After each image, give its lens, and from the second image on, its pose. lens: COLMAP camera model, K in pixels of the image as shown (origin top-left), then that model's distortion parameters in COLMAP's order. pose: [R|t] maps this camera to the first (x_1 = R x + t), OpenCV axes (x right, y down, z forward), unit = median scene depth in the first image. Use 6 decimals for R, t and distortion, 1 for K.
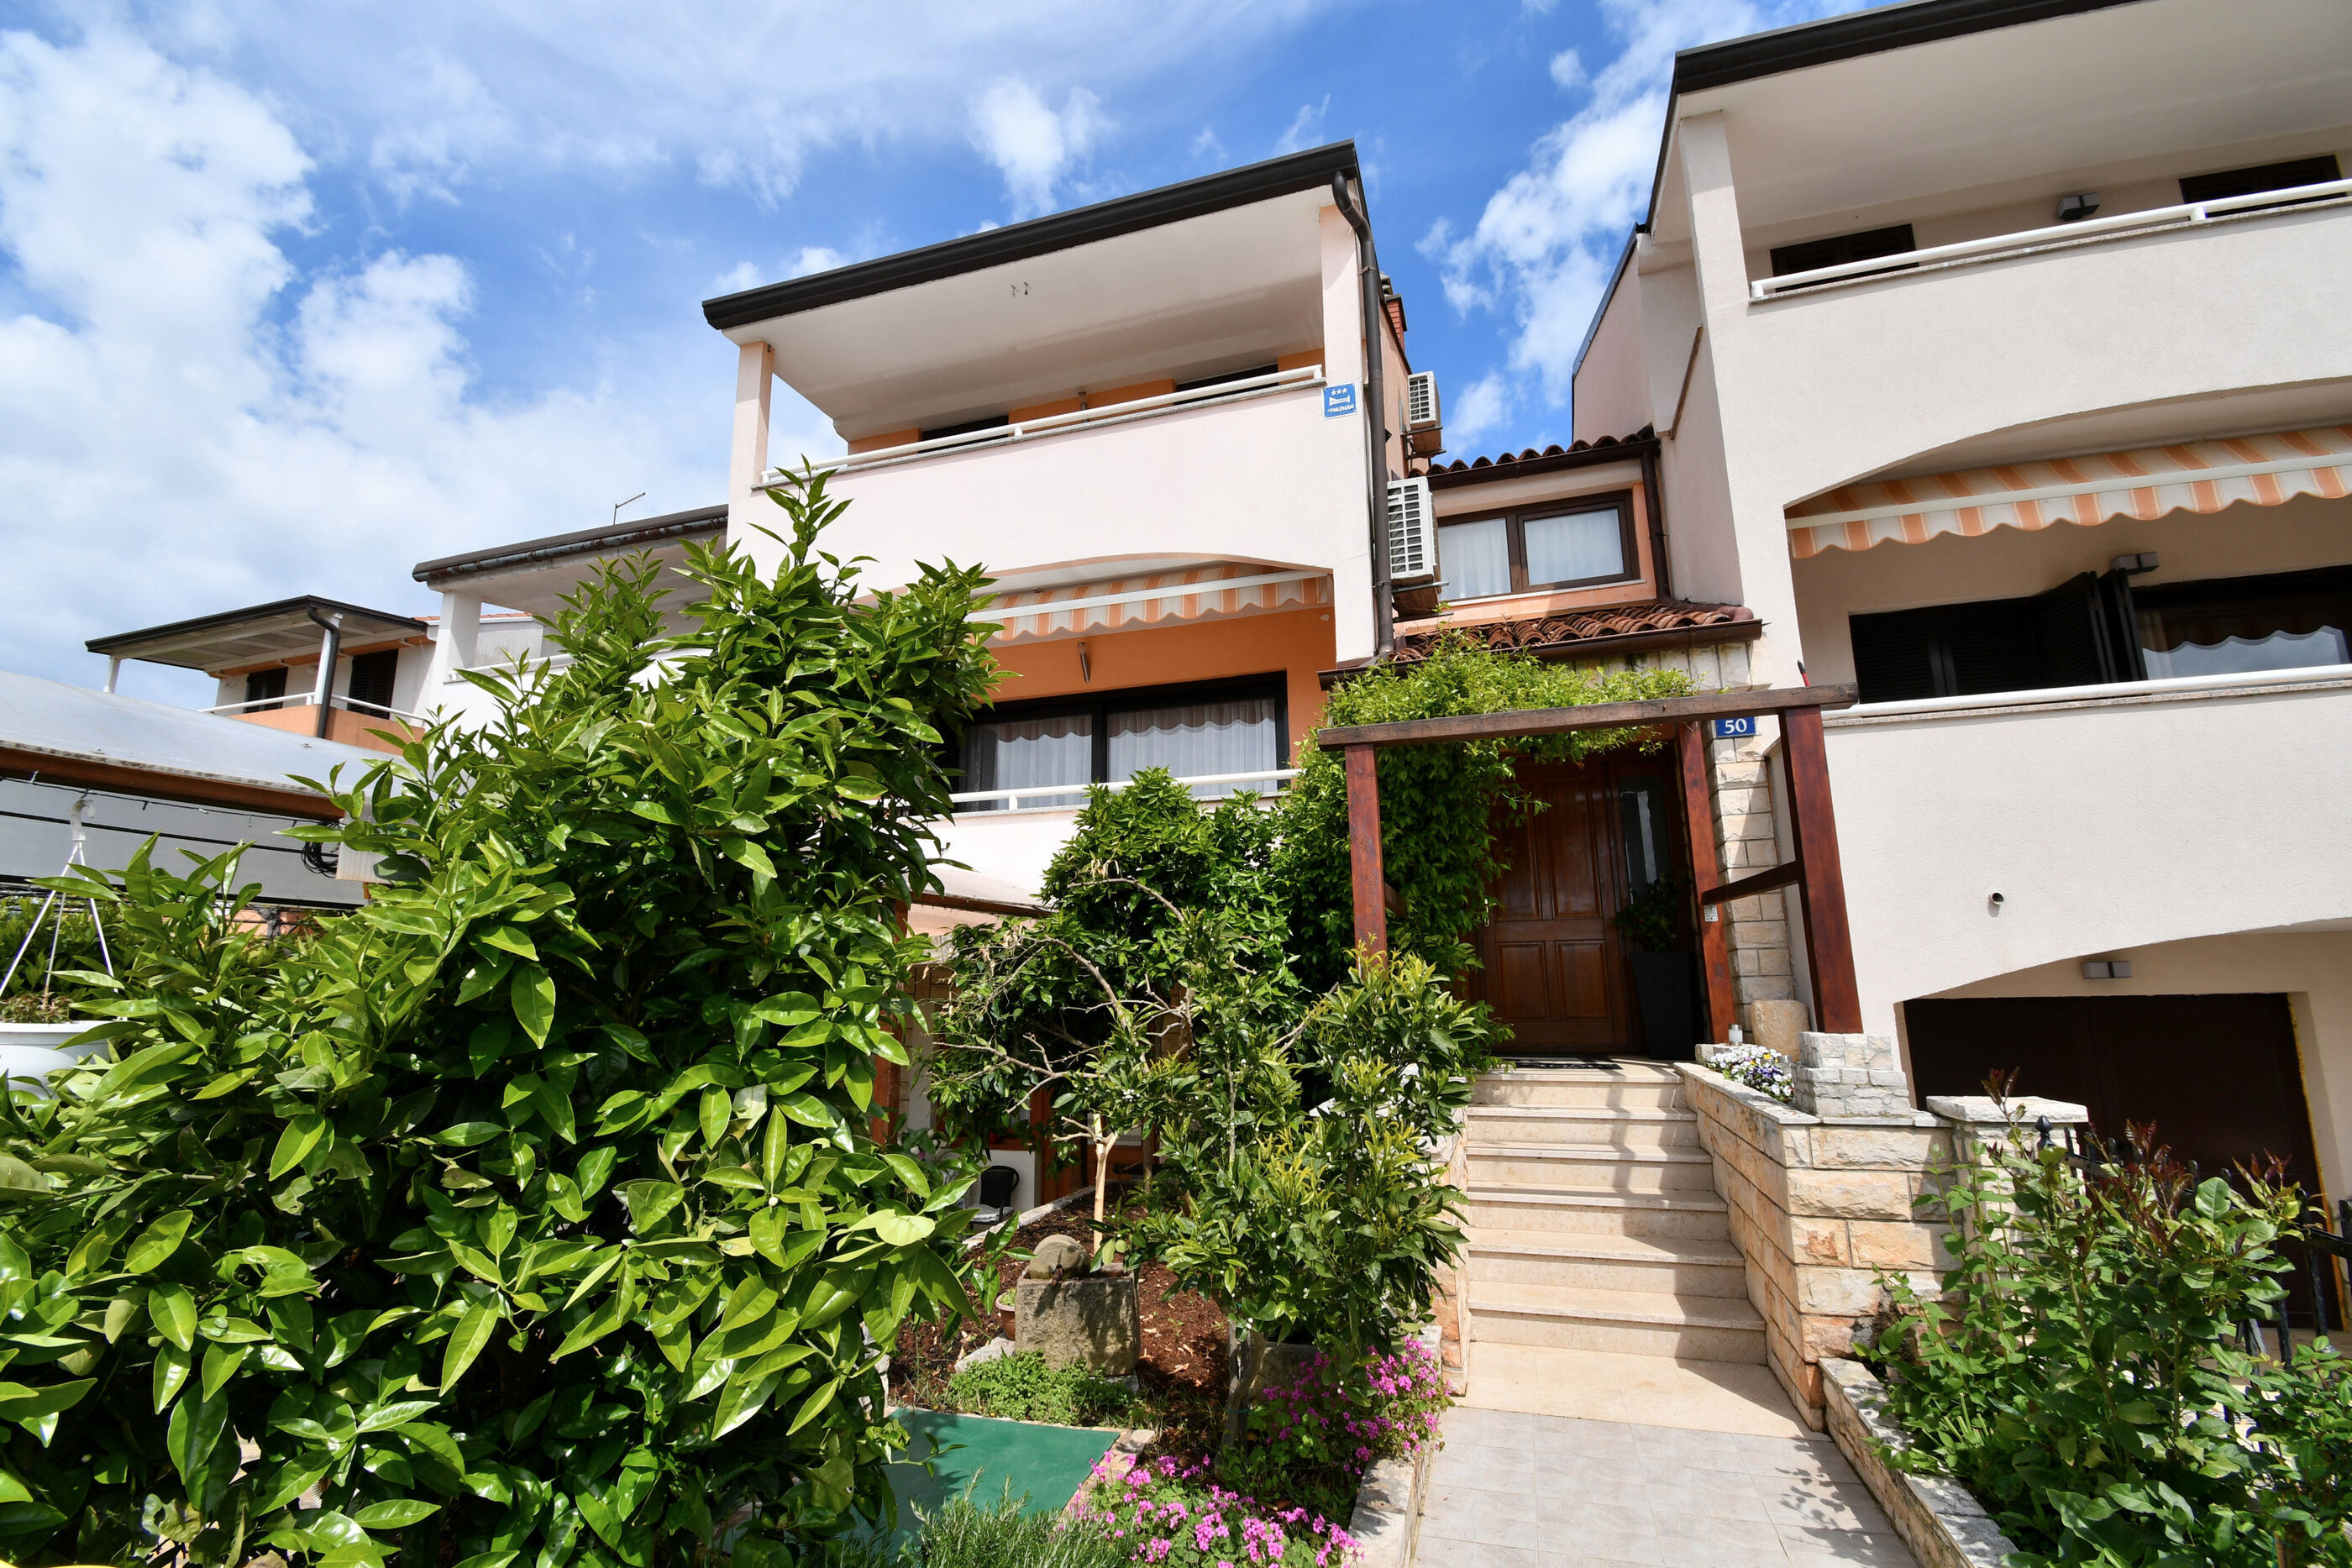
lens RADIAL K [[1085.3, 0, 1176.0], [0, 1085.3, 784.0], [0, 0, 1]] dist [-0.004160, -0.000920]
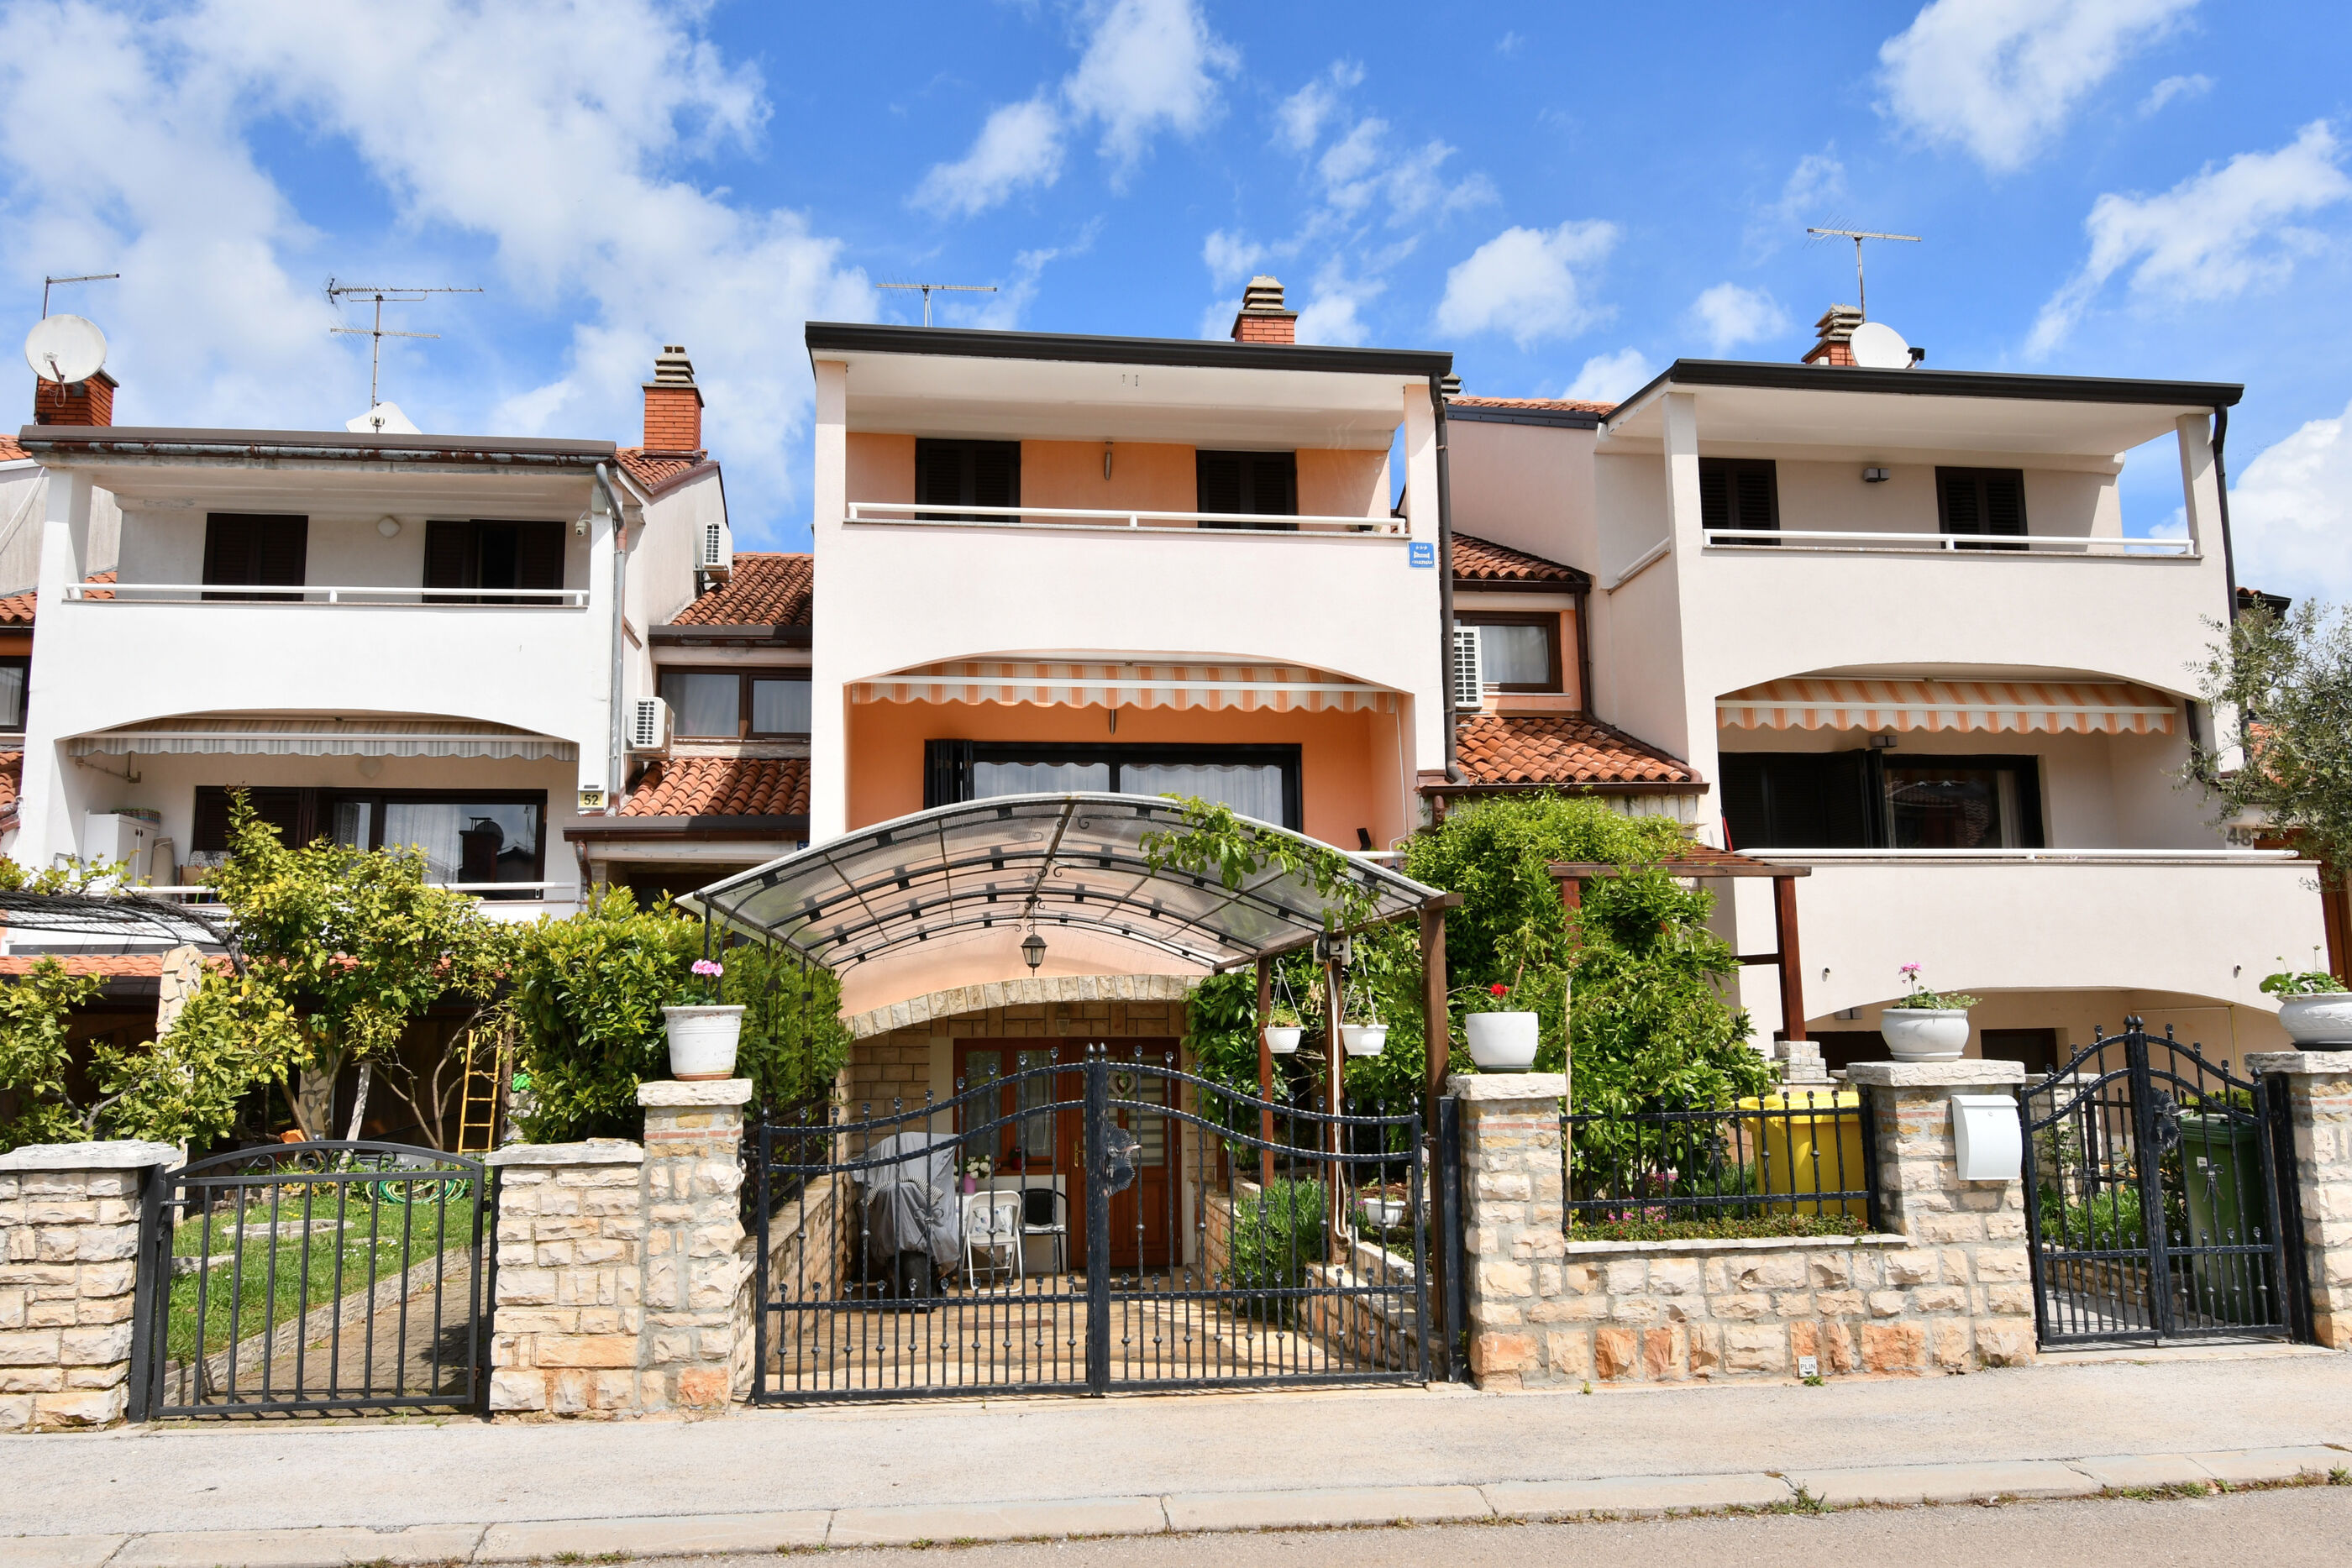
lens RADIAL K [[1918.6, 0, 1176.0], [0, 1918.6, 784.0], [0, 0, 1]] dist [-0.000952, -0.001059]
pose [[0.897740, 0.071066, 0.434756, -1.037062], [-0.086522, 0.996124, 0.015834, -0.102788], [-0.431946, -0.051830, 0.900409, -0.869487]]
